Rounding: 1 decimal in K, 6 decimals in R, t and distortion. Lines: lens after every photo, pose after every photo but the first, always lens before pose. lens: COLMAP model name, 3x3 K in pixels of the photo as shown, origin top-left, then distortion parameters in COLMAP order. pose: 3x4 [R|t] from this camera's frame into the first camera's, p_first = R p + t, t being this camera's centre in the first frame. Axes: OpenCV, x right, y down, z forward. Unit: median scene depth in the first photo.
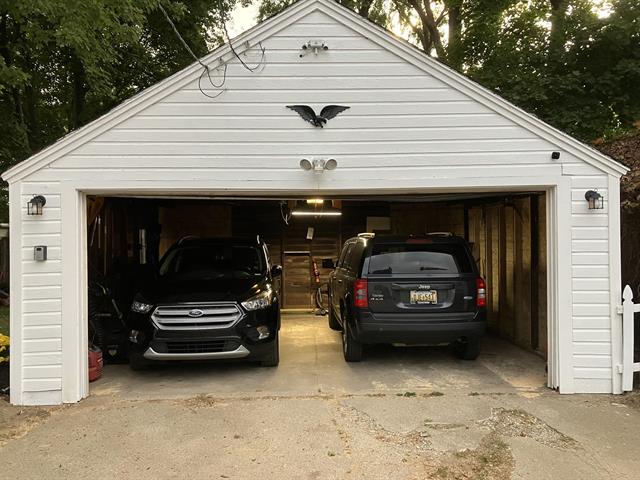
lens RADIAL K [[520.4, 0, 309.5], [0, 520.4, 238.6], [0, 0, 1]] dist [0.012498, -0.002184]
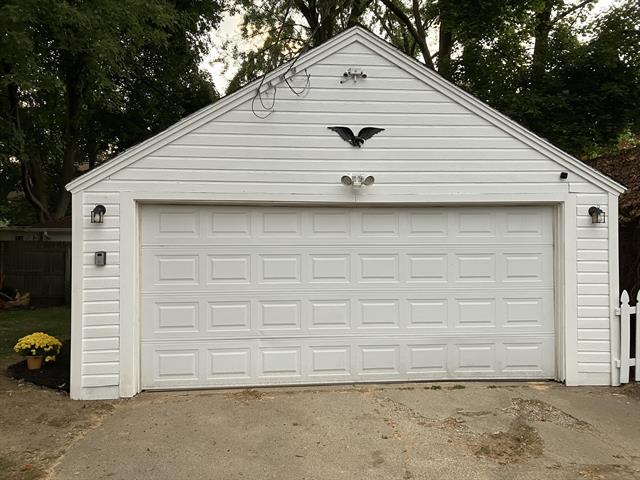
lens RADIAL K [[520.4, 0, 309.5], [0, 520.4, 238.6], [0, 0, 1]] dist [0.012498, -0.002184]
pose [[0.998328, 0.009235, 0.057054, -0.145951], [-0.008710, 0.999918, -0.009436, -0.006600], [-0.057136, 0.008924, 0.998327, -0.101135]]
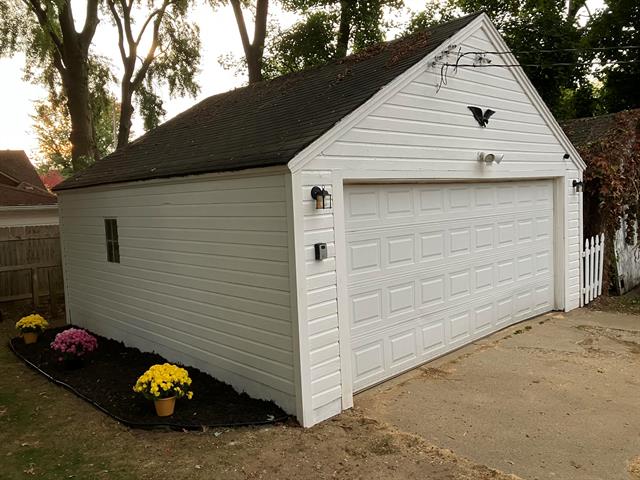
lens RADIAL K [[520.4, 0, 309.5], [0, 520.4, 238.6], [0, 0, 1]] dist [0.012498, -0.002184]
pose [[0.758193, -0.073239, 0.647904, -1.095152], [0.042275, 0.997103, 0.063241, -0.049647], [-0.650658, -0.020559, 0.759092, 0.343967]]
